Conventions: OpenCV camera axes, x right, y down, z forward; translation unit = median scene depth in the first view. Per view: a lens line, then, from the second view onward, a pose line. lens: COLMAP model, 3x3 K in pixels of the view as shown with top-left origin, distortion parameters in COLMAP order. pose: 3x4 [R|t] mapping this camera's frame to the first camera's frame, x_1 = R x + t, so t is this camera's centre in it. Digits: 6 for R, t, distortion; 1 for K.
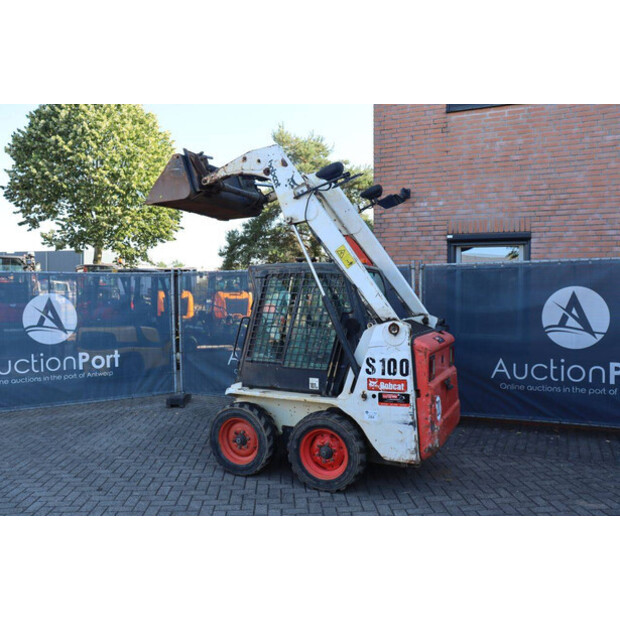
lens RADIAL K [[484.6, 0, 310.0], [0, 484.6, 310.0], [0, 0, 1]] dist [-0.157173, 0.124434]
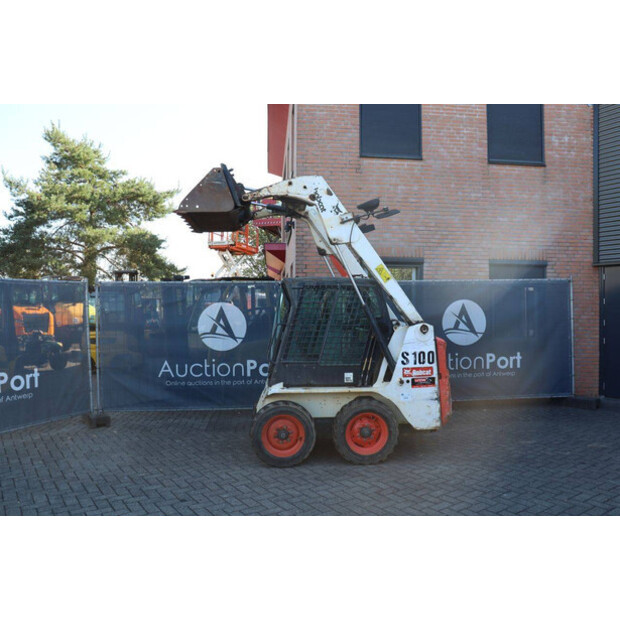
lens RADIAL K [[484.6, 0, 310.0], [0, 484.6, 310.0], [0, 0, 1]] dist [-0.157173, 0.124434]
pose [[0.870496, 0.000474, 0.492175, -0.680774], [0.016159, 0.999433, -0.029542, 0.018758], [-0.491910, 0.033669, 0.869995, -0.003600]]
